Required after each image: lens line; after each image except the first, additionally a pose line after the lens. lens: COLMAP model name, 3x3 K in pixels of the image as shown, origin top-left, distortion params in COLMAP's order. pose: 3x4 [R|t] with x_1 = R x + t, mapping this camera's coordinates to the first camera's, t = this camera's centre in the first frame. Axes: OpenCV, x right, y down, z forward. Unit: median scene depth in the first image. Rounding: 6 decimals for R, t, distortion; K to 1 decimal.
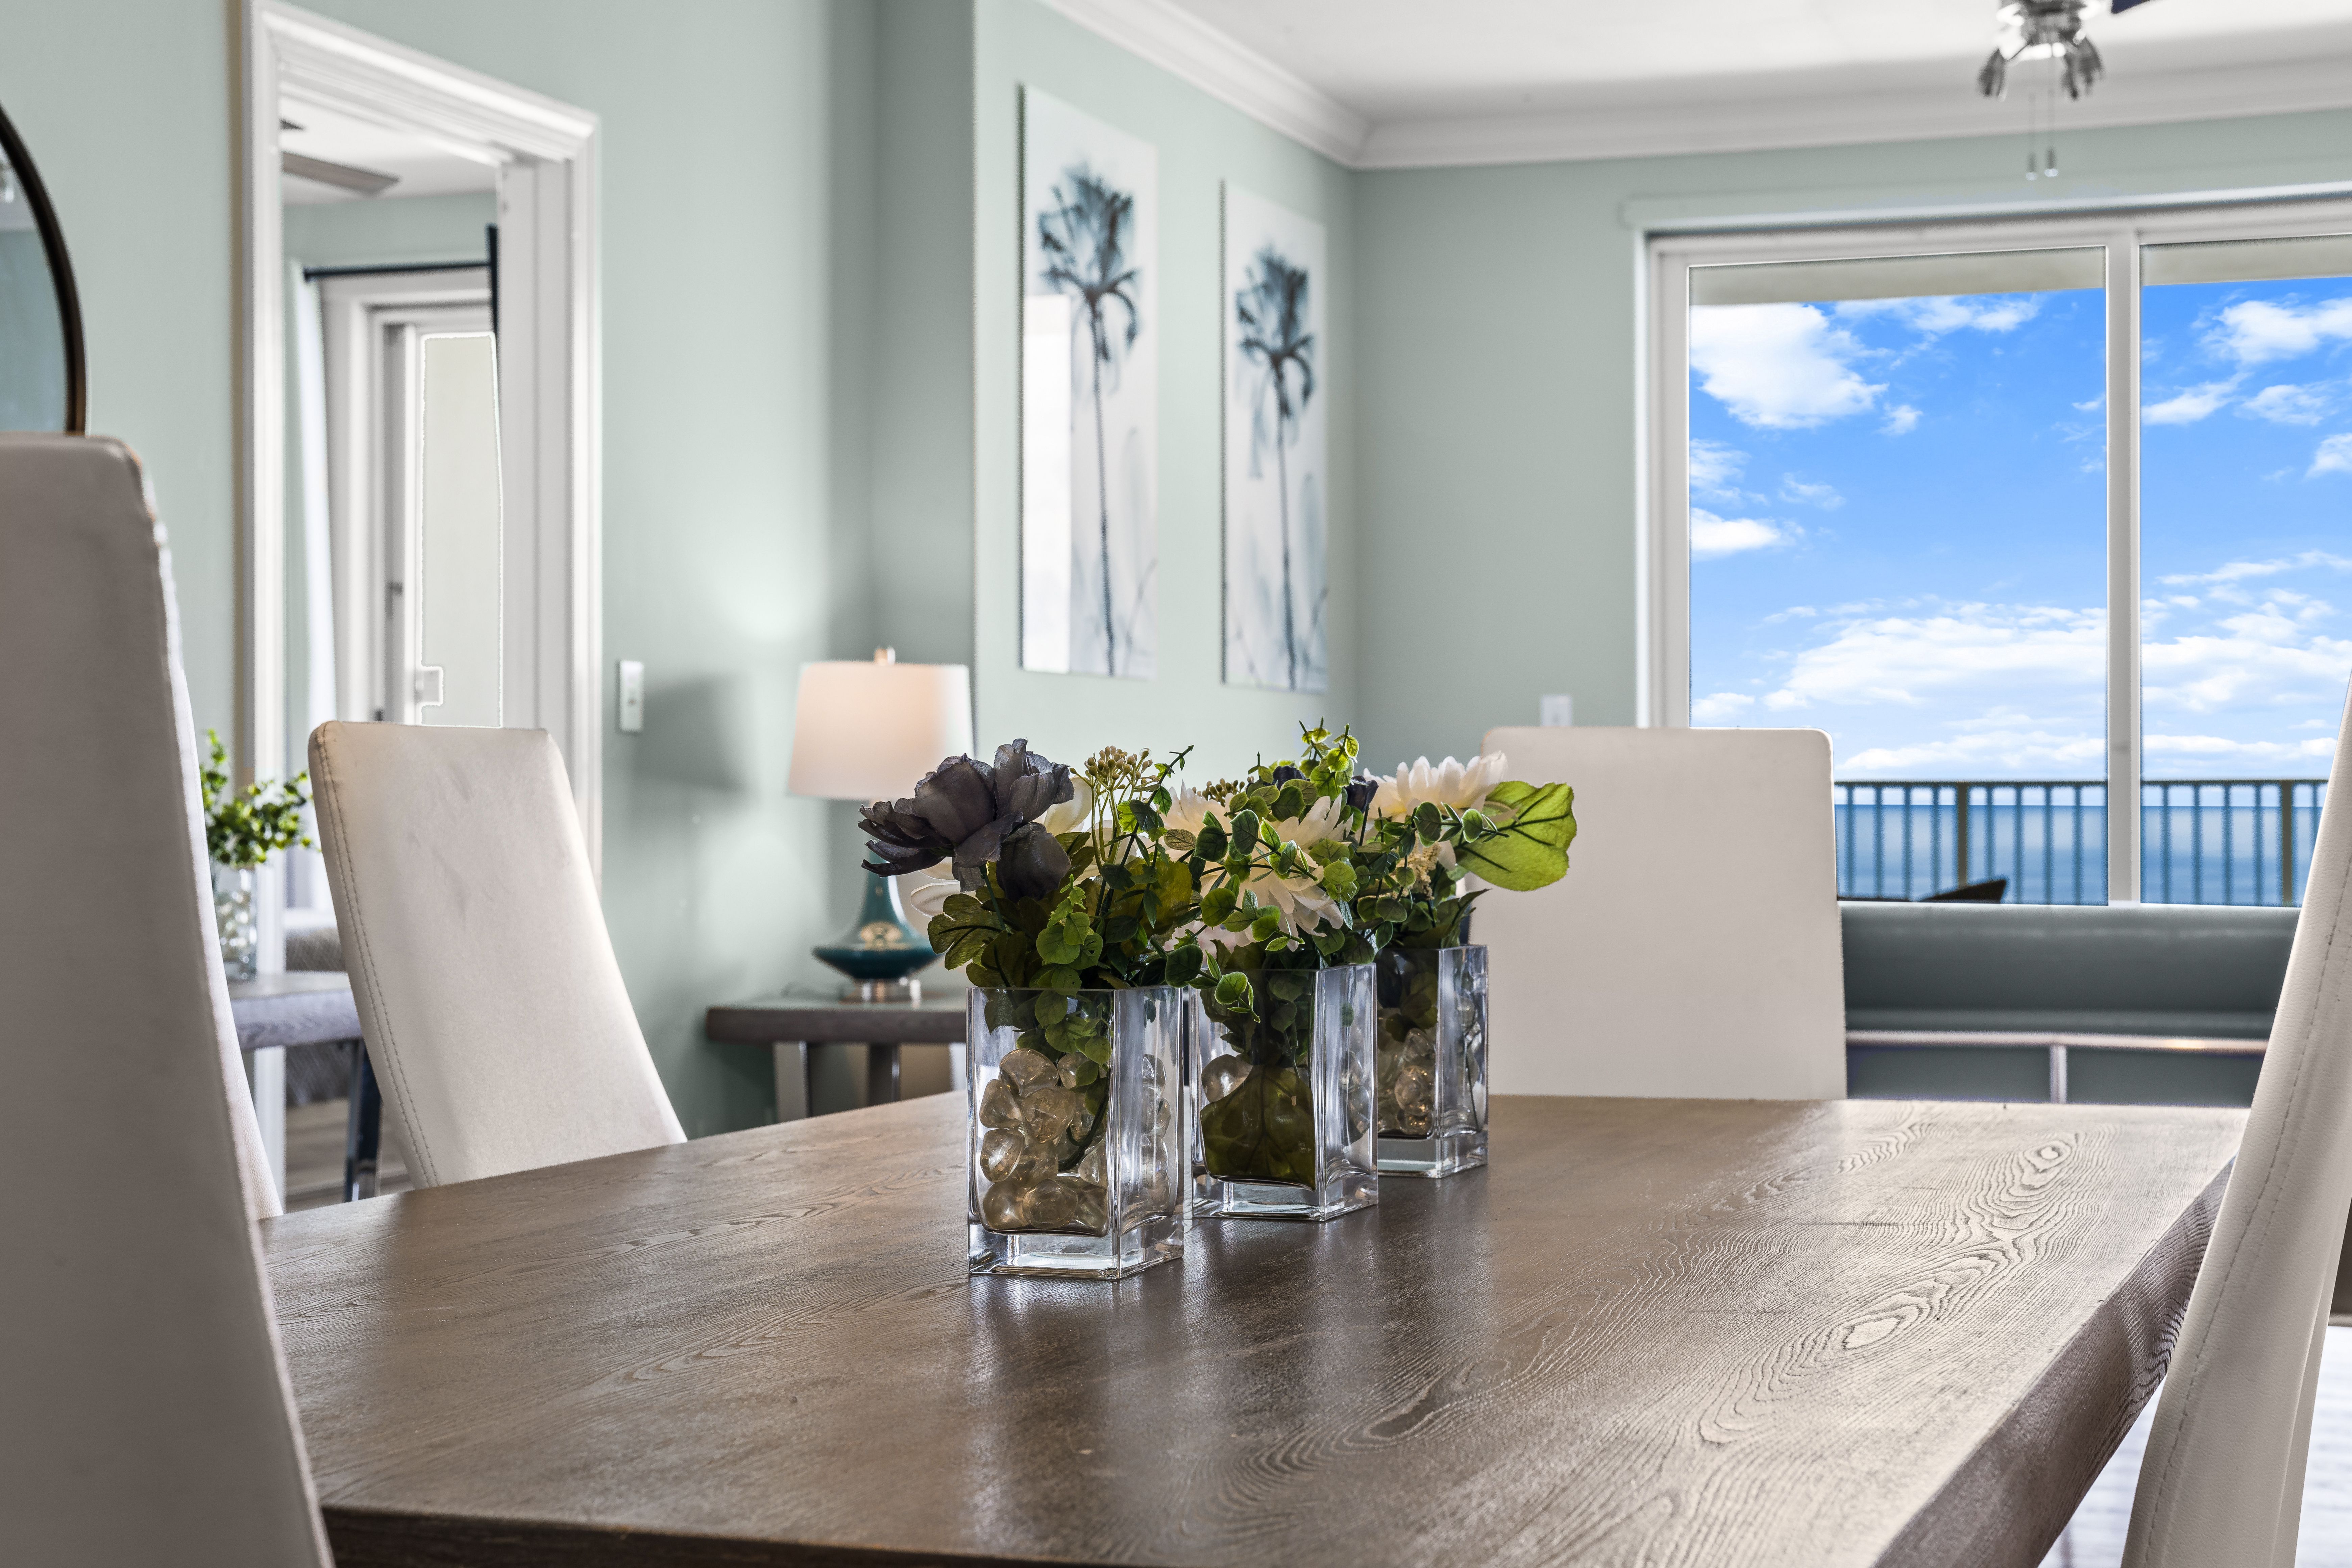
lens RADIAL K [[3880.6, 0, 1176.0], [0, 3880.6, 784.0], [0, 0, 1]] dist [-0.017209, 0.042015]
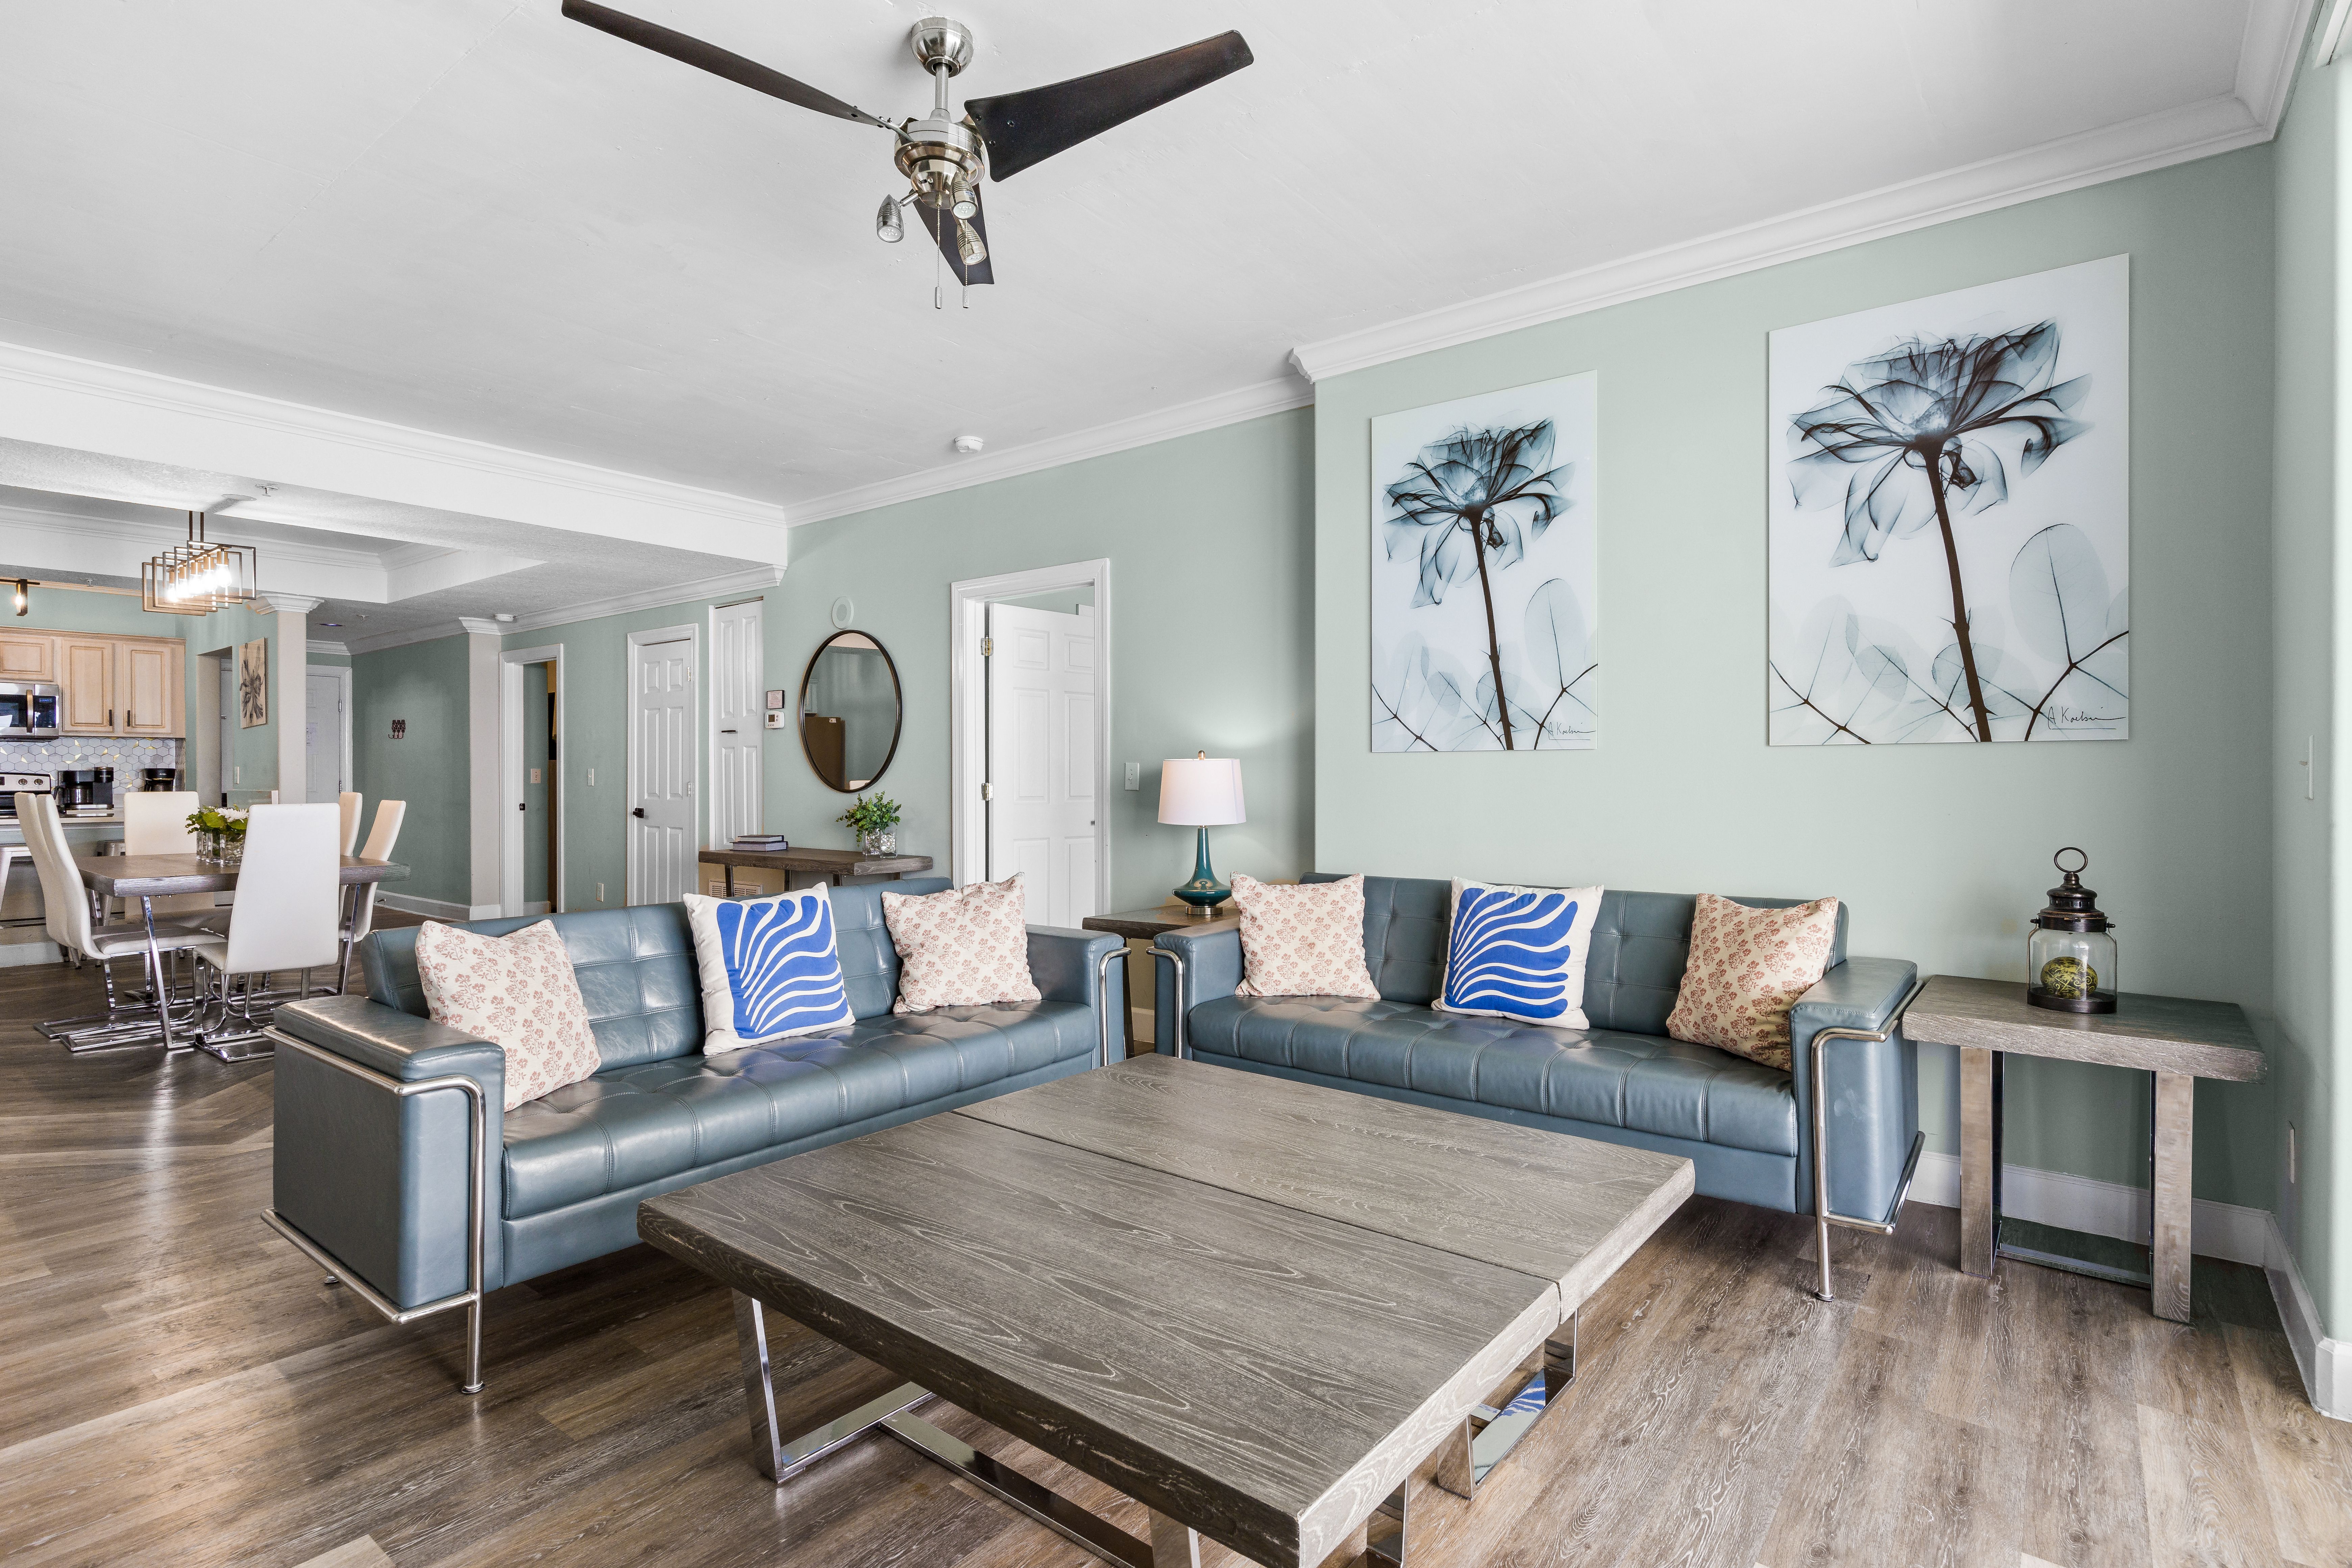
lens RADIAL K [[1141.3, 0, 1176.0], [0, 1141.3, 784.0], [0, 0, 1]] dist [0.000503, 0.000369]
pose [[-0.339738, 0.012918, -0.940431, 0.532790], [0.005851, 0.999915, 0.011621, -0.024626], [0.940502, -0.001554, -0.339785, 1.218482]]
